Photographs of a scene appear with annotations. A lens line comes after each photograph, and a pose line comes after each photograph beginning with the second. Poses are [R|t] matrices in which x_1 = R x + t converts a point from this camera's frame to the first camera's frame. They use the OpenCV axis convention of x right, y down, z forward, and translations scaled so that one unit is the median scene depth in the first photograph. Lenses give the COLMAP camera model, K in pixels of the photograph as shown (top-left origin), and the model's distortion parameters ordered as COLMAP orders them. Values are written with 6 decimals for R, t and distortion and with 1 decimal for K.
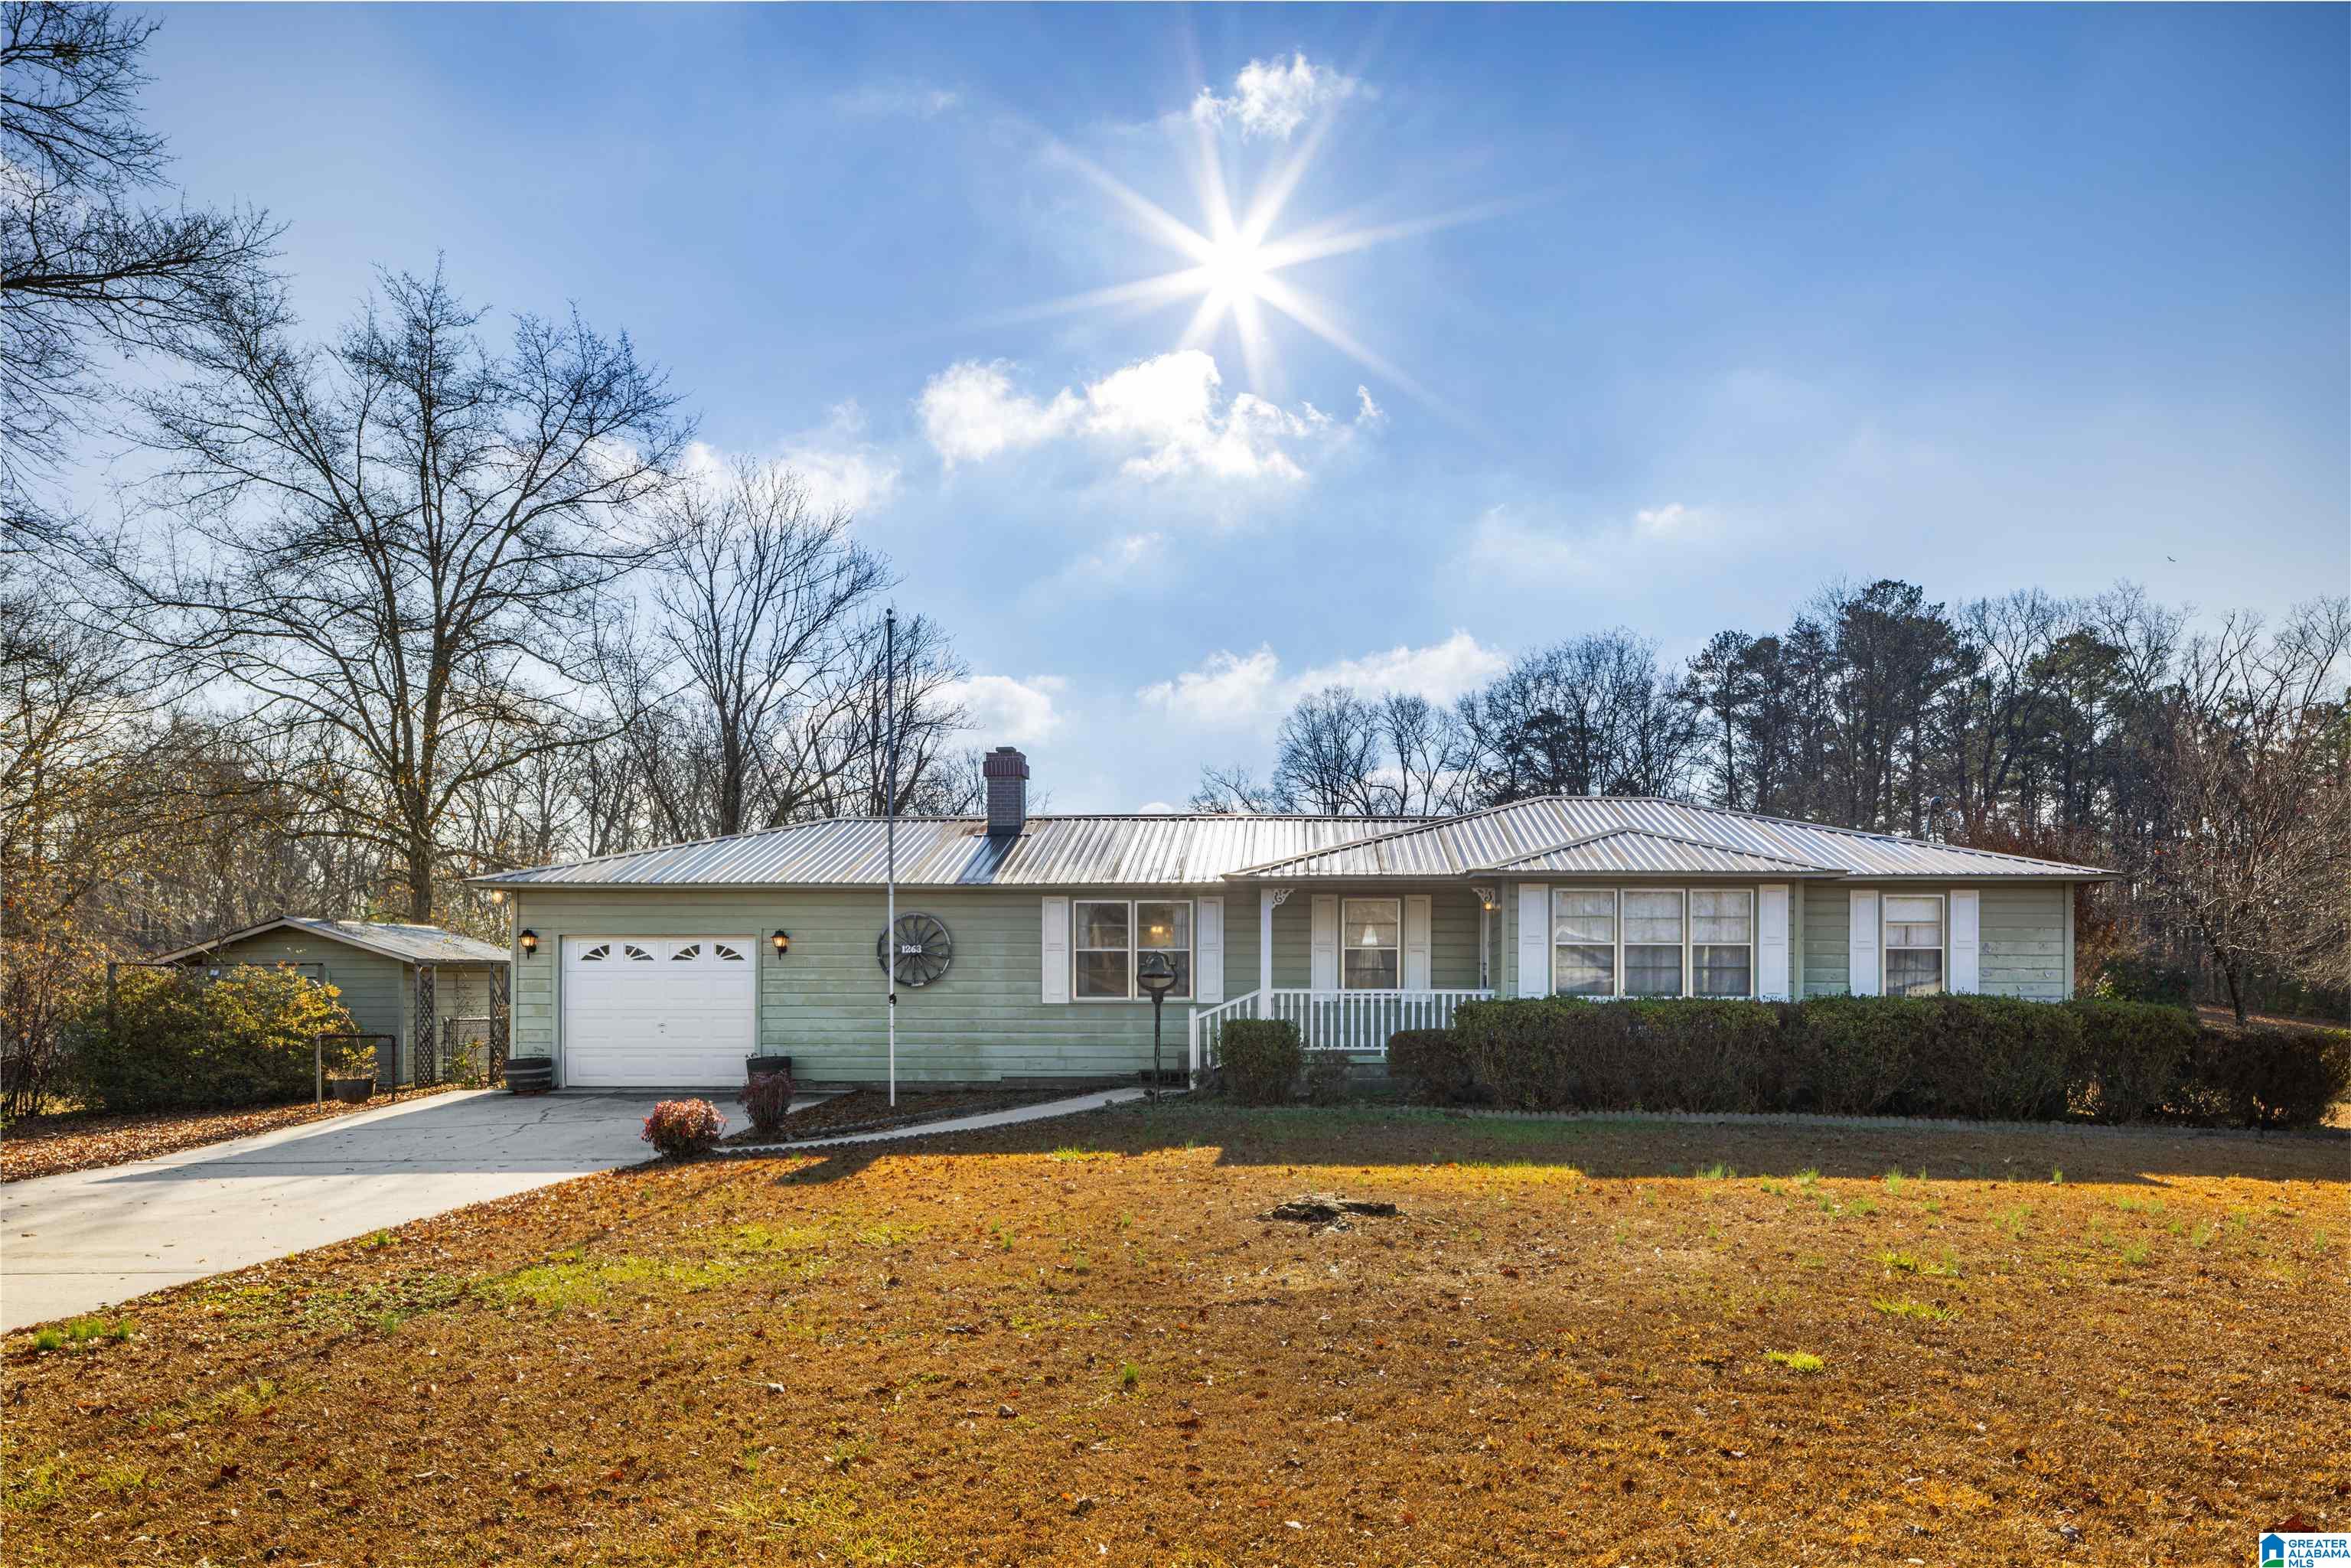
lens RADIAL K [[1571.4, 0, 1175.5], [0, 1571.4, 784.0], [0, 0, 1]] dist [-0.002613, -0.000418]
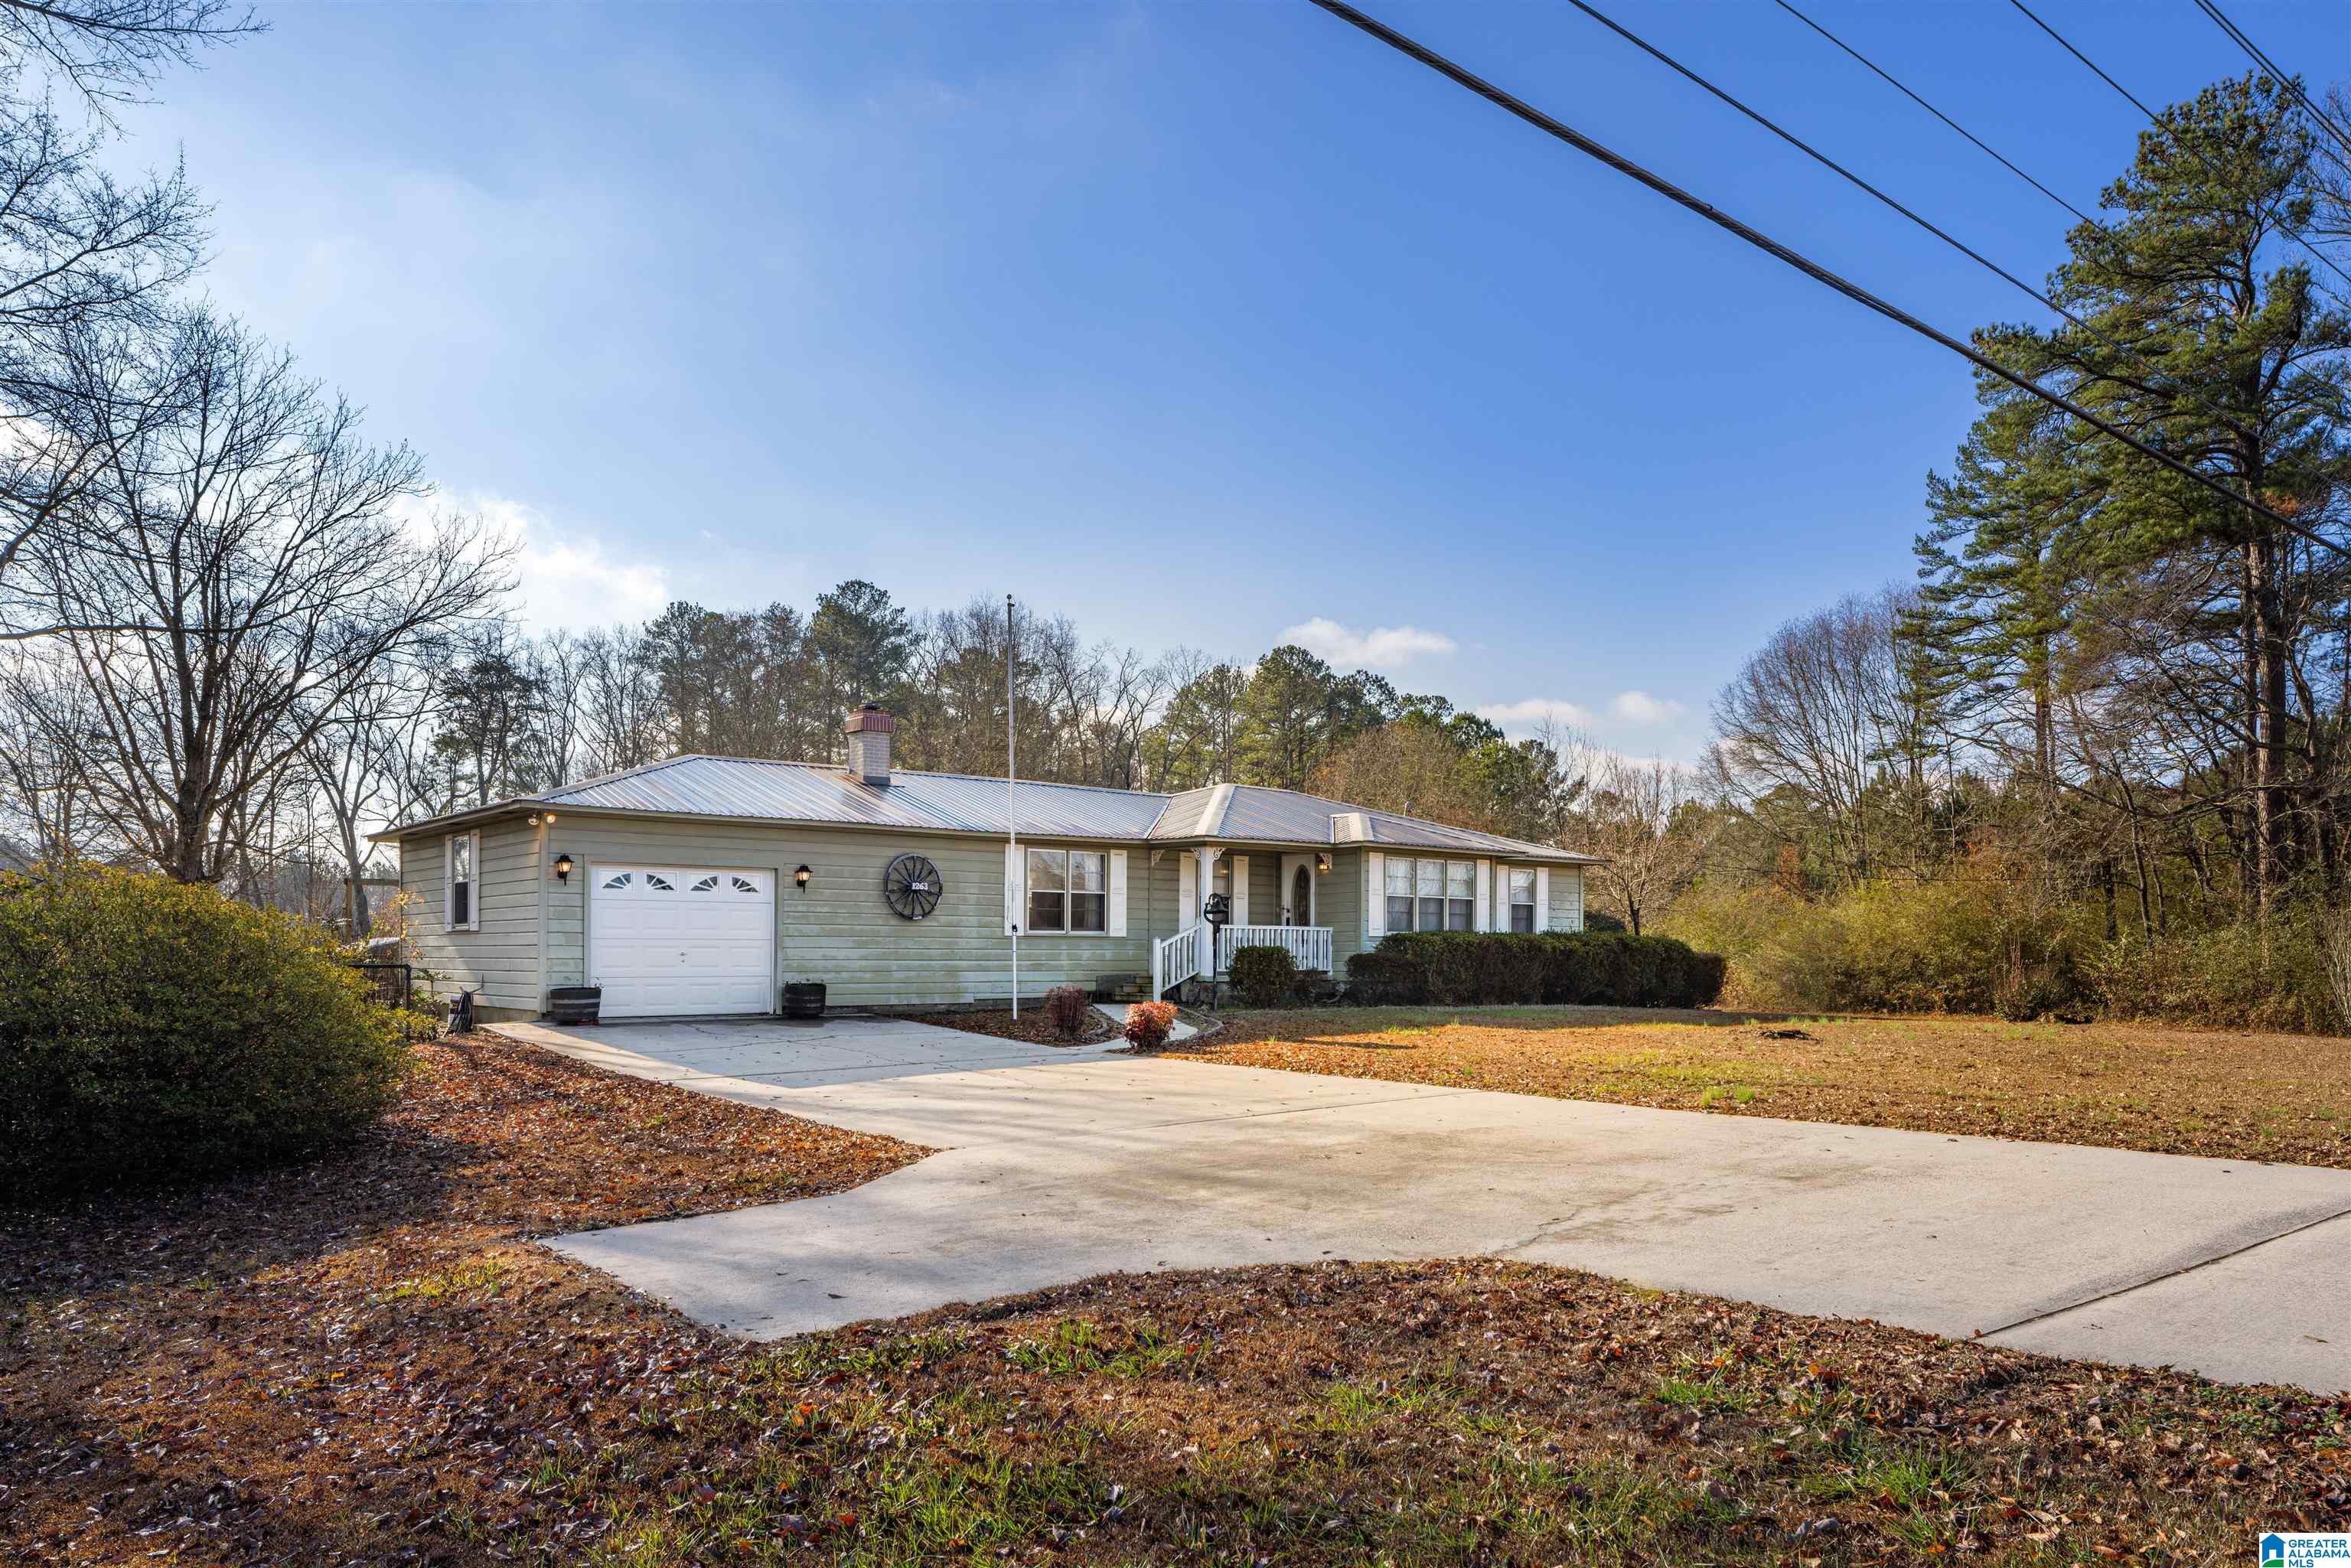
lens RADIAL K [[1571.4, 0, 1175.5], [0, 1571.4, 784.0], [0, 0, 1]] dist [-0.002613, -0.000418]
pose [[0.765692, 0.068134, 0.639589, -0.735651], [-0.082614, 0.996555, -0.007258, 0.025824], [-0.637880, -0.047281, 0.768683, 0.032030]]
